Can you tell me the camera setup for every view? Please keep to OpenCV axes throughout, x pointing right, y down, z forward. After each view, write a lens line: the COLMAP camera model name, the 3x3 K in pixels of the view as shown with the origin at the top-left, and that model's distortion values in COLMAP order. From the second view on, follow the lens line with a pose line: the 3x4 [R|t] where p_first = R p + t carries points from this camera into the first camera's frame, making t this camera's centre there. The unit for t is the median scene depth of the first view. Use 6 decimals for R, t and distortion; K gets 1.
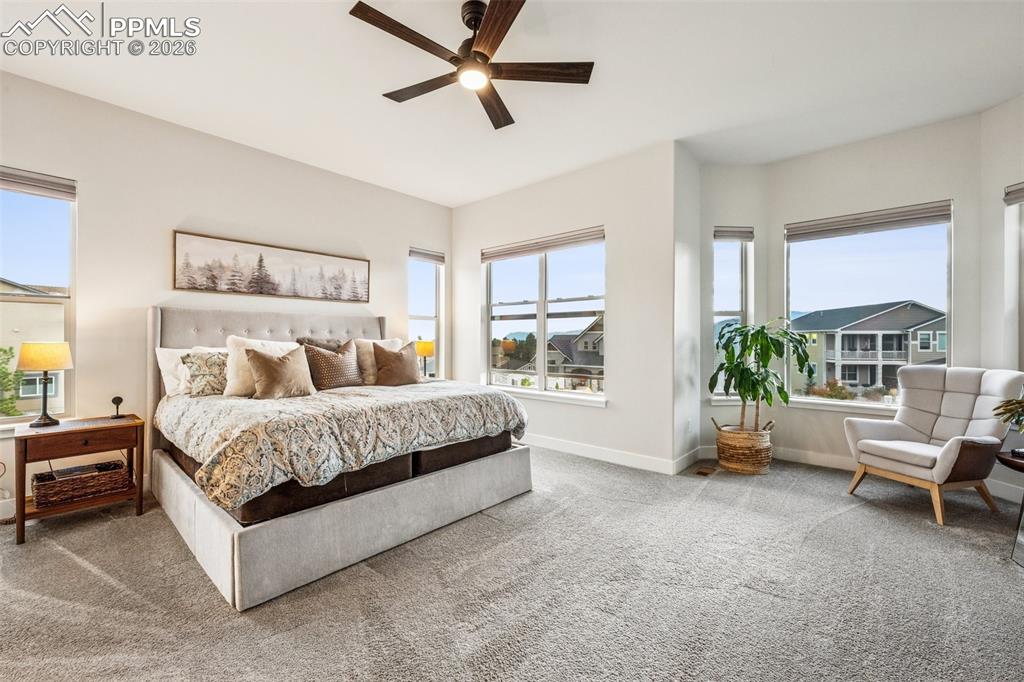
lens RADIAL K [[421.7, 0, 511.9], [0, 421.7, 344.6], [0, 0, 1]] dist [-0.001020, 0.000337]
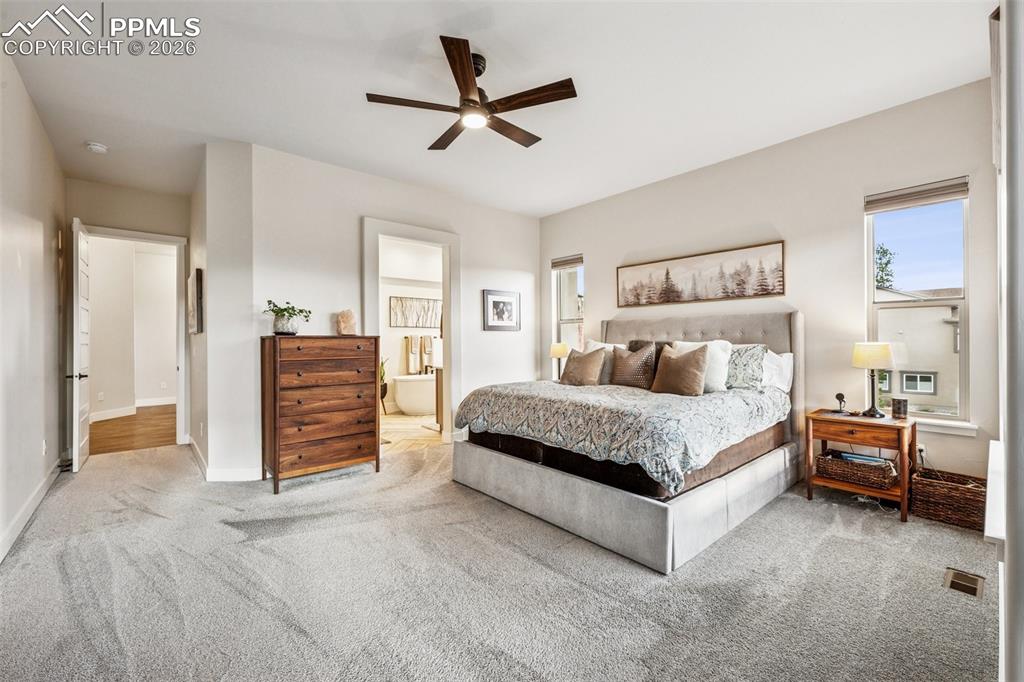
lens RADIAL K [[421.7, 0, 511.9], [0, 421.7, 344.6], [0, 0, 1]] dist [-0.001020, 0.000337]
pose [[-0.131050, 0.006750, -0.991353, 0.613014], [-0.006865, 0.999947, 0.007716, -0.010253], [0.991352, 0.007817, -0.130996, 0.728687]]
